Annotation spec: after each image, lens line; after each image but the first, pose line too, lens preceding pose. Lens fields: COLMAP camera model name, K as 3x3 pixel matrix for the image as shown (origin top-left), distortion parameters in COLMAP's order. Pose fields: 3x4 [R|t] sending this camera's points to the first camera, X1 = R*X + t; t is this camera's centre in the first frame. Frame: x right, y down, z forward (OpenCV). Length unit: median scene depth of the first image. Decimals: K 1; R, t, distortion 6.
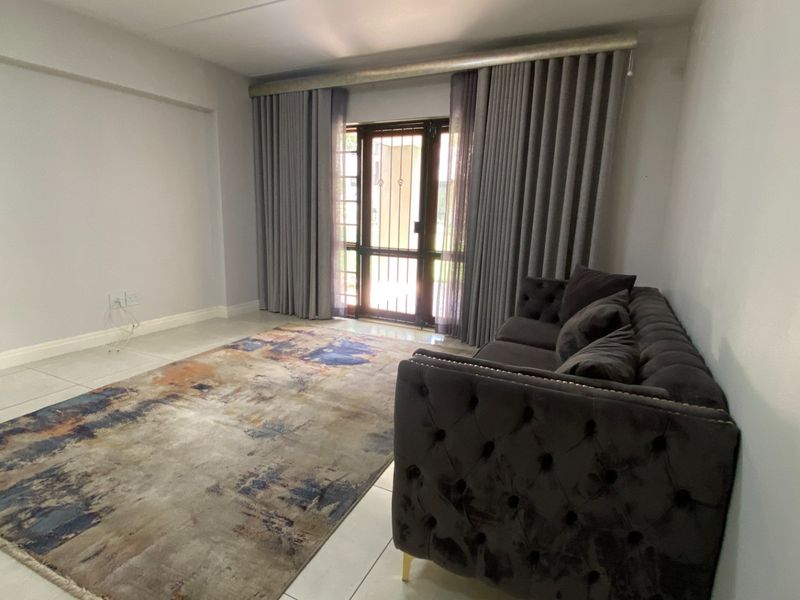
lens RADIAL K [[431.1, 0, 401.7], [0, 431.1, 307.4], [0, 0, 1]] dist [0.008768, -0.011420]
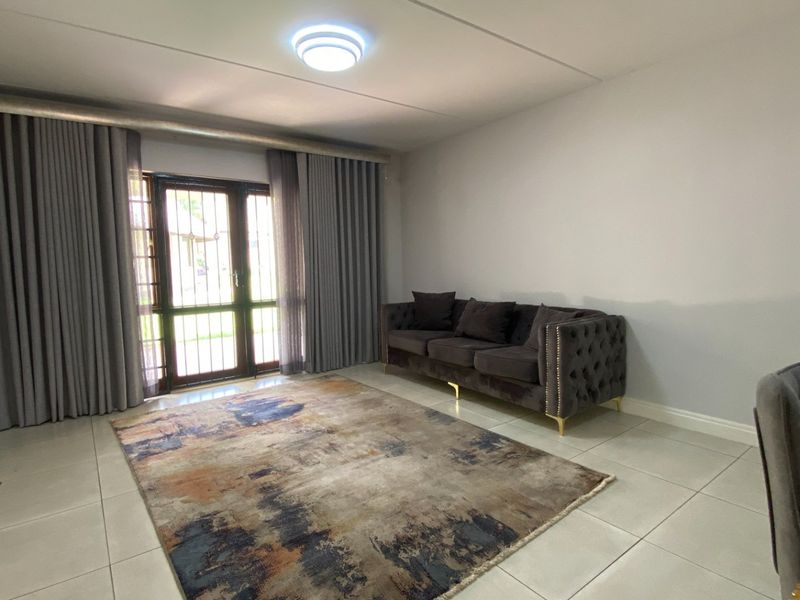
lens RADIAL K [[431.1, 0, 404.6], [0, 431.1, 292.9], [0, 0, 1]] dist [0.008768, -0.011420]
pose [[0.436954, -0.094875, 0.894466, -0.848019], [0.228242, 0.973570, -0.008232, -0.070081], [-0.870044, 0.207752, 0.447059, 0.245251]]
